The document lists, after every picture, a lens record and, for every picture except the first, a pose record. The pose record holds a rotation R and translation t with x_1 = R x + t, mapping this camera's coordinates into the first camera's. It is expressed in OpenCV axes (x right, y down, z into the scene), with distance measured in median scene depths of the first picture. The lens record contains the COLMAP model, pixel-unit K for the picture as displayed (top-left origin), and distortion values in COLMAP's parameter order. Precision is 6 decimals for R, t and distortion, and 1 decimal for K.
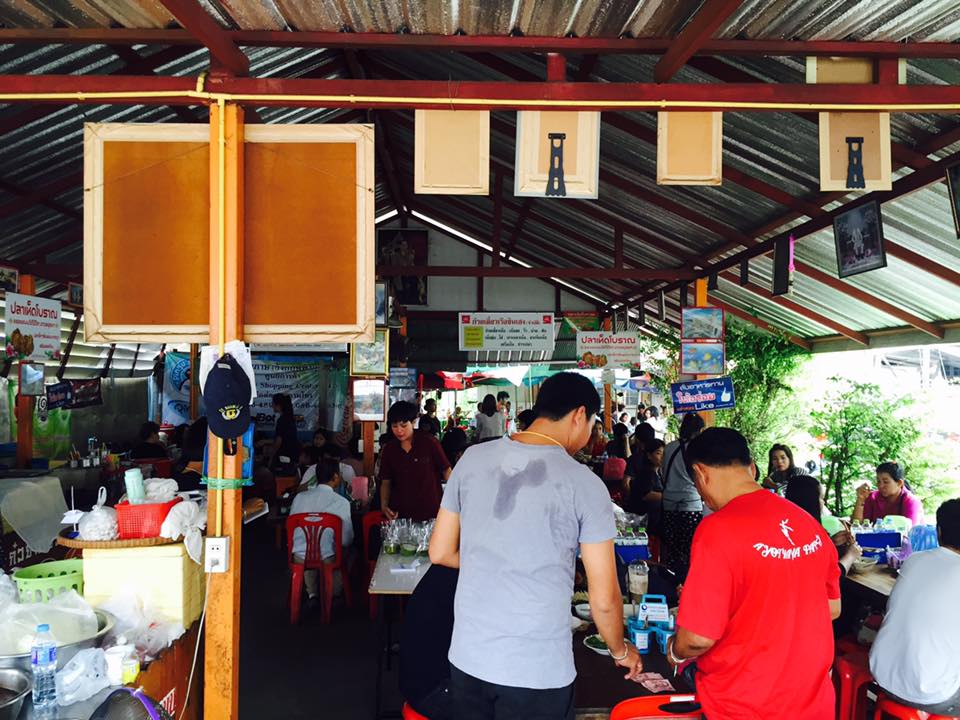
lens RADIAL K [[829.3, 0, 481.5], [0, 829.3, 360.1], [0, 0, 1]] dist [-0.003374, -0.015589]
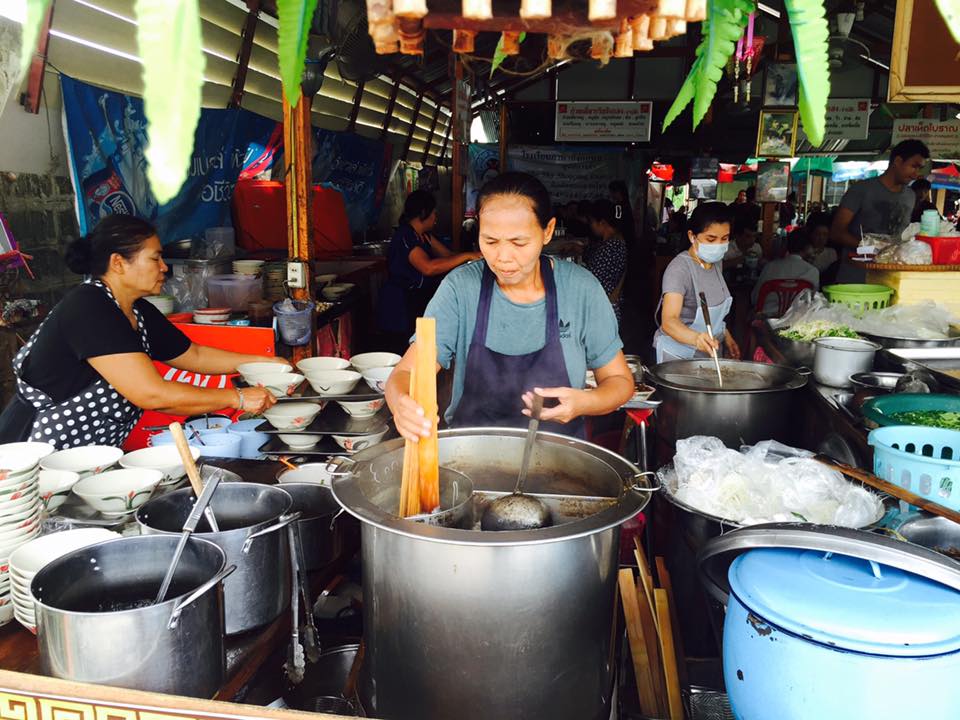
lens RADIAL K [[829.3, 0, 478.4], [0, 829.3, 358.5], [0, 0, 1]] dist [-0.003374, -0.015589]
pose [[0.980660, 0.044939, -0.190491, -0.161086], [0.000660, 0.972518, 0.232828, 0.011913], [0.195719, -0.228451, 0.953679, -0.065384]]
